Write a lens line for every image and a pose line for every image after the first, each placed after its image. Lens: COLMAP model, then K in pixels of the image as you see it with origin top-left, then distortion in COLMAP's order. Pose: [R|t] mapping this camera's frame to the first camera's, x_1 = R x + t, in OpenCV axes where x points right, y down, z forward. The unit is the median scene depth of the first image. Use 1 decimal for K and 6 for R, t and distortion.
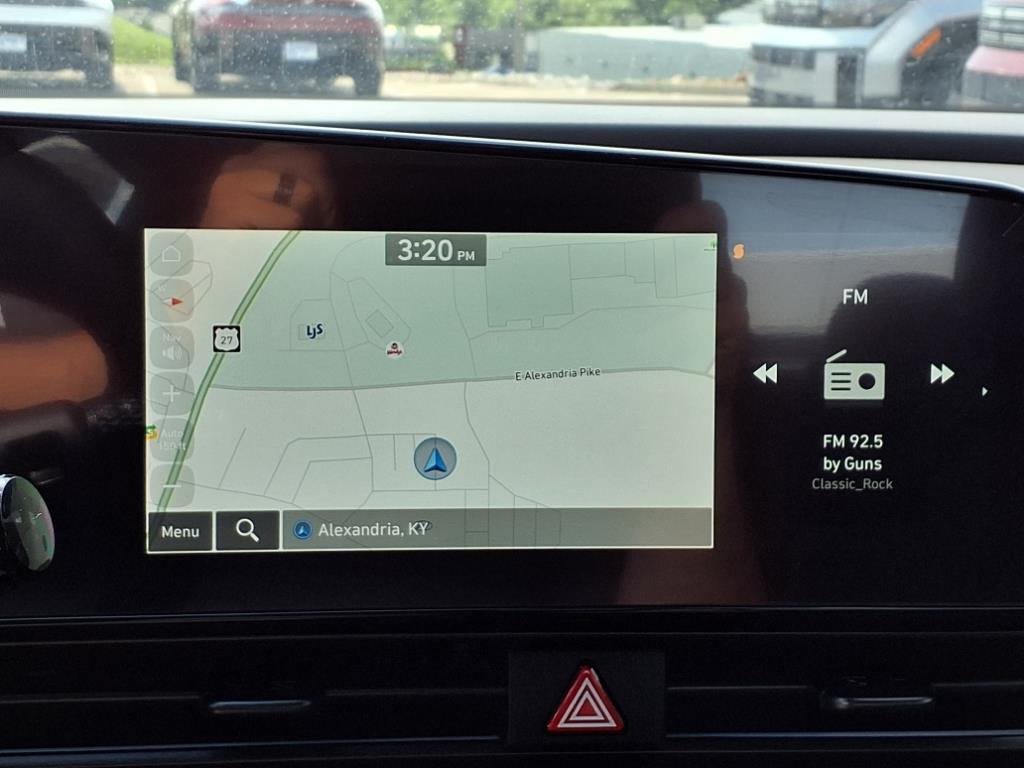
lens RADIAL K [[1519.2, 0, 513.2], [0, 1519.2, 383.9], [0, 0, 1]] dist [0.125226, 0.000000]
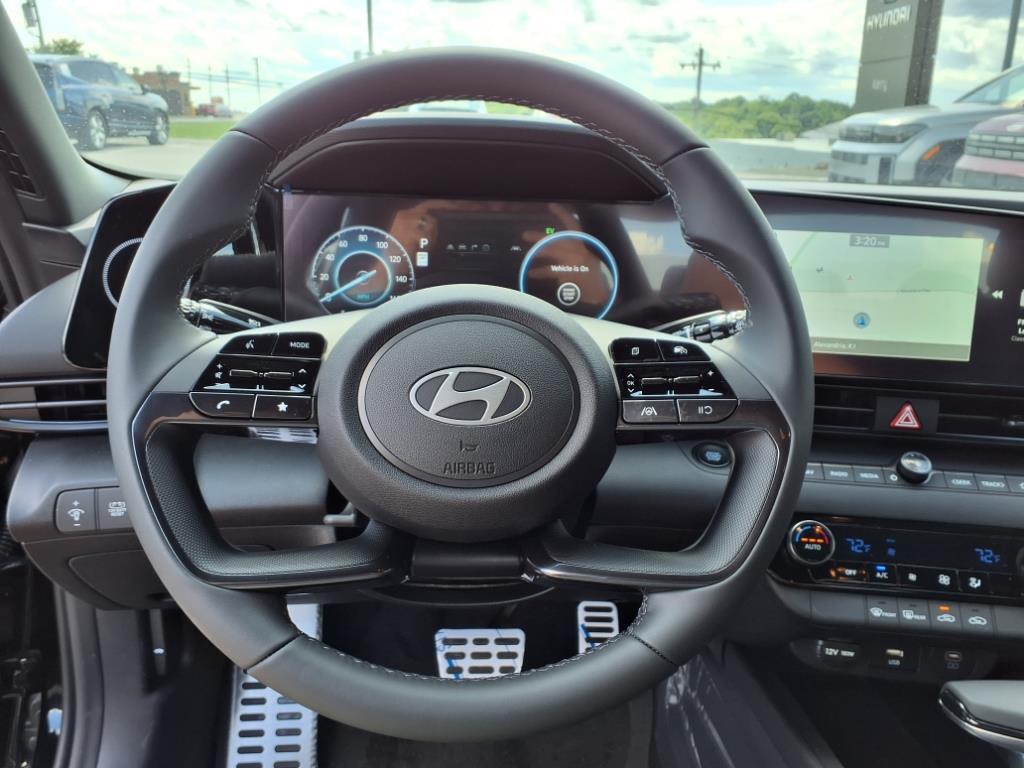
lens RADIAL K [[791.0, 0, 511.2], [0, 791.0, 378.4], [0, 0, 1]] dist [-0.012538, 0.000111]
pose [[0.980591, 0.062189, -0.185939, -0.366266], [-0.049420, 0.996140, 0.072544, 0.076034], [0.189732, -0.061947, 0.979880, -0.449286]]
